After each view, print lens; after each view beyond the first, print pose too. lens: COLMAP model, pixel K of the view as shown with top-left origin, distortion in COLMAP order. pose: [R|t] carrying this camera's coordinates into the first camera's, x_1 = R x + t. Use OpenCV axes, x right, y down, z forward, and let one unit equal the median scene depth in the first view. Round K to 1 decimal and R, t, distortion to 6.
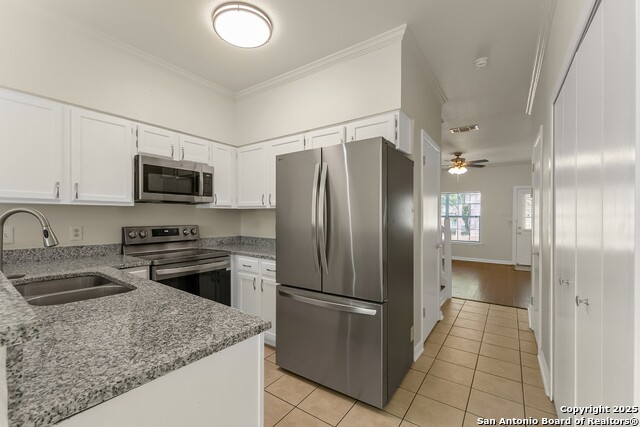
lens RADIAL K [[261.9, 0, 313.3], [0, 261.9, 216.8], [0, 0, 1]] dist [-0.002099, 0.000274]
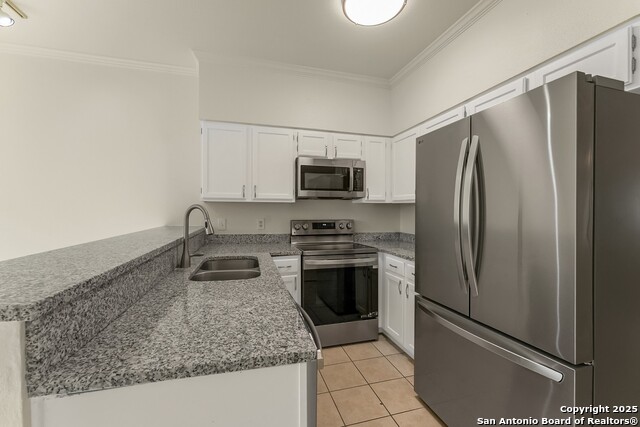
lens RADIAL K [[261.9, 0, 327.6], [0, 261.9, 211.6], [0, 0, 1]] dist [-0.002099, 0.000274]
pose [[0.797029, 0.002801, -0.603934, 0.134502], [-0.001962, 0.999996, 0.002049, -0.002937], [0.603937, -0.000448, 0.797032, 0.172508]]
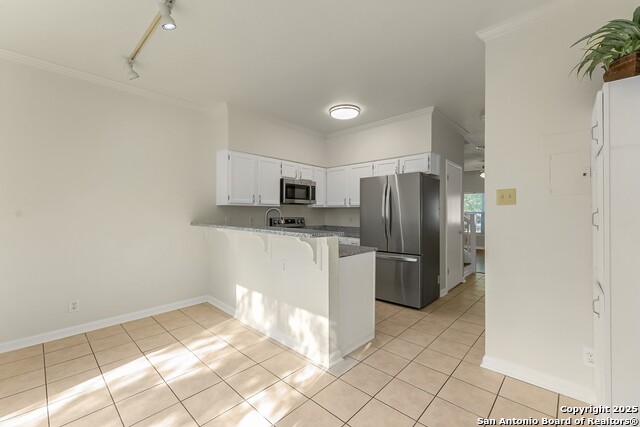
lens RADIAL K [[261.9, 0, 333.1], [0, 261.9, 210.9], [0, 0, 1]] dist [-0.002099, 0.000274]
pose [[0.996066, -0.000054, -0.088611, -0.167837], [-0.000569, 0.999975, -0.007005, 0.003177], [0.088609, 0.007028, 0.996042, -0.805923]]
